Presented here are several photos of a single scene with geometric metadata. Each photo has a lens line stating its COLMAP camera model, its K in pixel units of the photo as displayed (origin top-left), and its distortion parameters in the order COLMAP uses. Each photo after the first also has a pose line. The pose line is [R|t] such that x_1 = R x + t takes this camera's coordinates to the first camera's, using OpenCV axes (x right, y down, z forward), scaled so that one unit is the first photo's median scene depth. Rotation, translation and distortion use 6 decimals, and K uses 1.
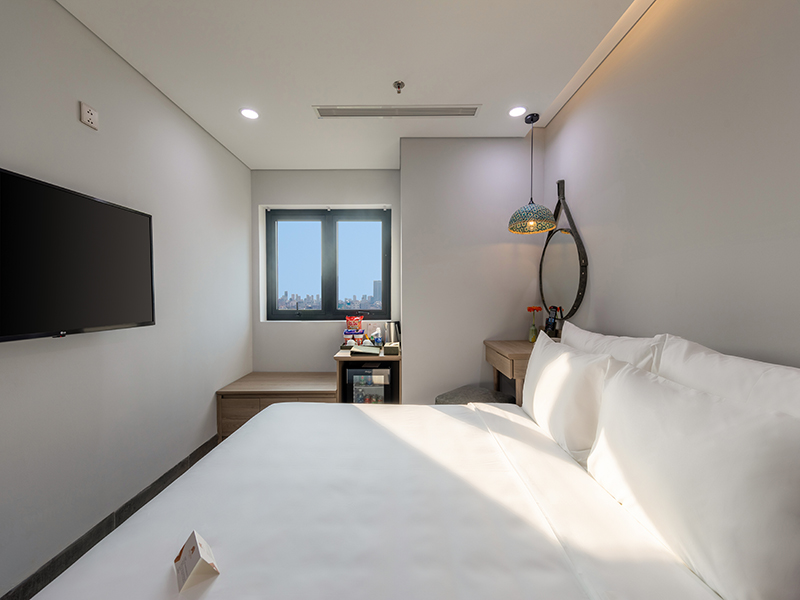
lens RADIAL K [[317.7, 0, 400.0], [0, 317.7, 300.0], [0, 0, 1]] dist [0.001255, 0.000086]
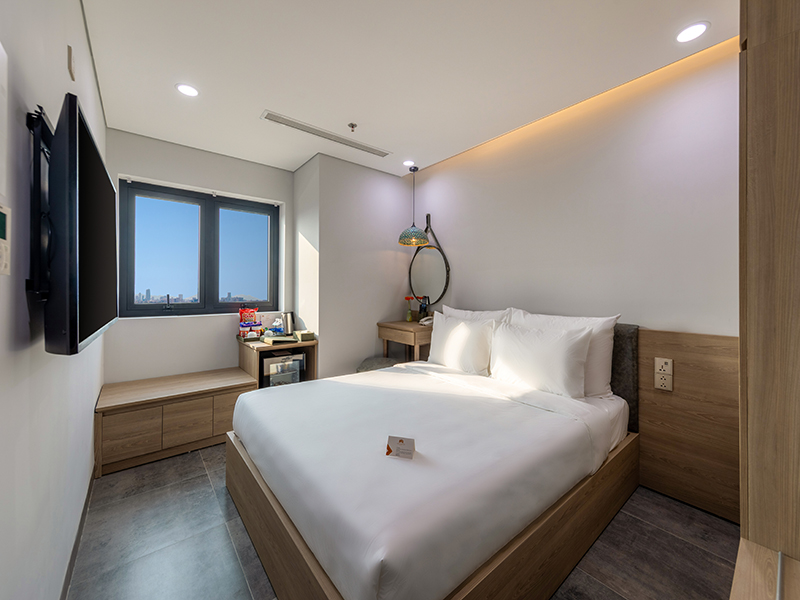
lens RADIAL K [[319.5, 0, 400.7], [0, 319.5, 288.3], [0, 0, 1]] dist [-0.000004, -0.000056]
pose [[0.770162, 0.006654, 0.637814, -0.529454], [0.000125, 0.999944, -0.010582, -0.001287], [-0.637848, 0.008229, 0.770118, -0.092414]]
